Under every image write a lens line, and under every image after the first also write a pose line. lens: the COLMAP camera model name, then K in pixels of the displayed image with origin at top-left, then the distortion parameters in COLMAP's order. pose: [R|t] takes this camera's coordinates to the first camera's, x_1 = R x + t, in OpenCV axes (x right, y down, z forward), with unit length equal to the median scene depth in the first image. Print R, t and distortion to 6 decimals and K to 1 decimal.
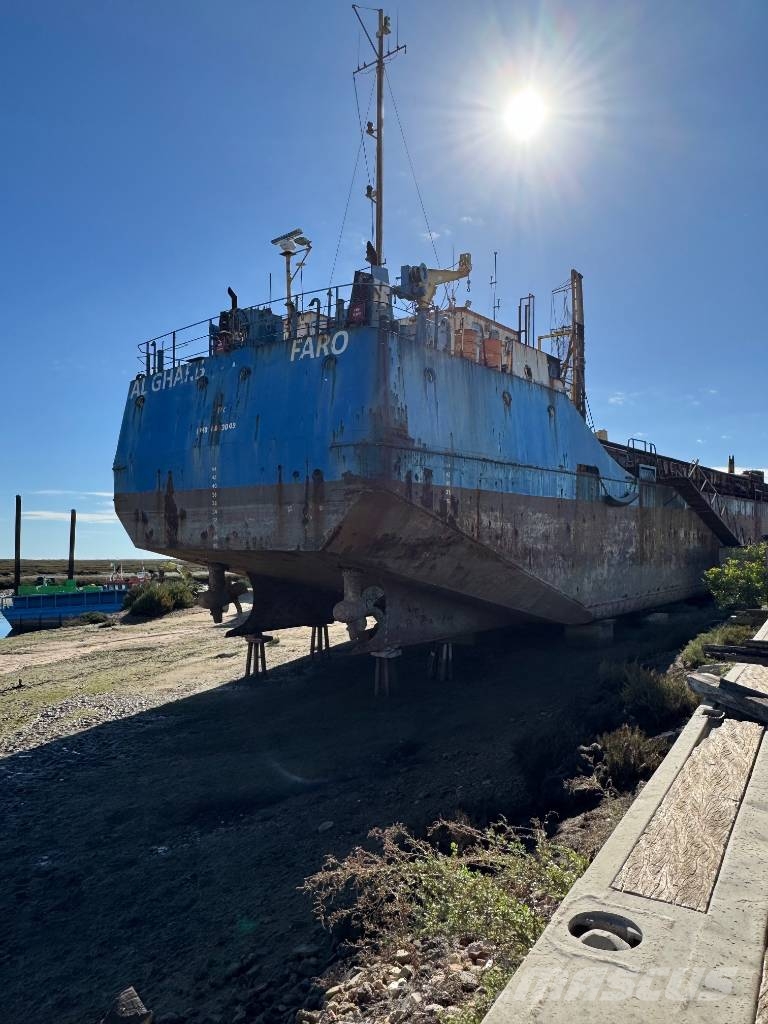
lens RADIAL K [[754.0, 0, 384.0], [0, 754.0, 512.0], [0, 0, 1]] dist [-0.001340, -0.000463]
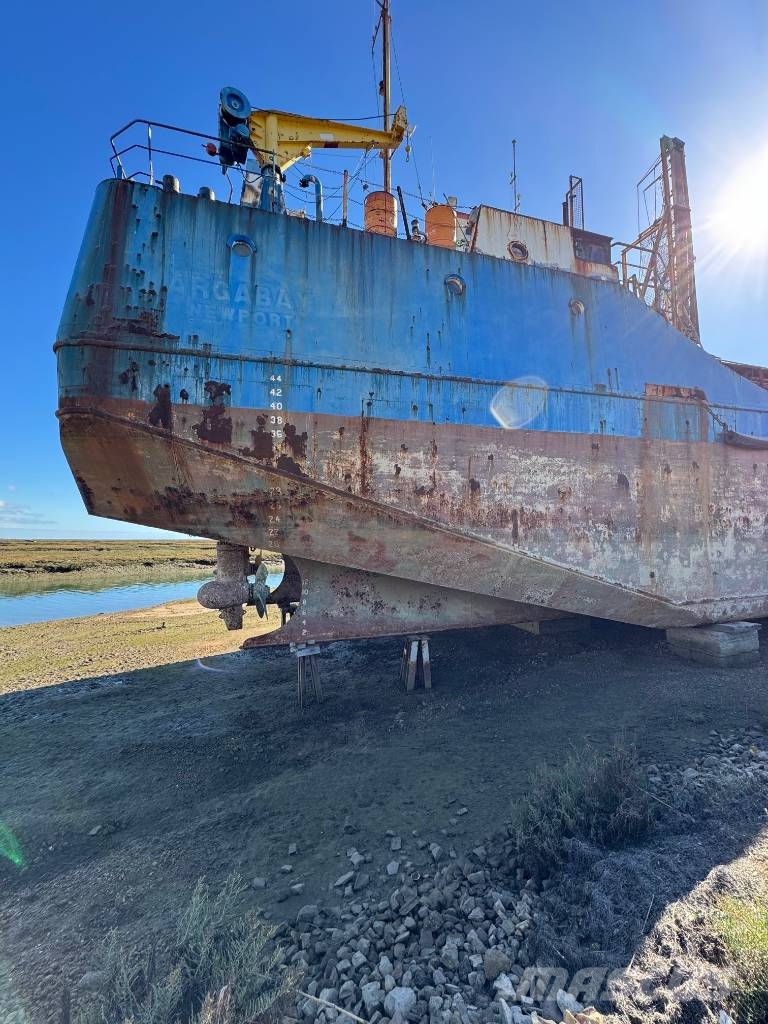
lens RADIAL K [[410.5, 0, 384.0], [0, 410.5, 512.0], [0, 0, 1]] dist [-0.001522, -0.000068]
pose [[0.822954, -0.041096, -0.566619, 0.318679], [0.035545, 0.999151, -0.020842, 0.055943], [0.566994, -0.002989, 0.823716, 0.689294]]
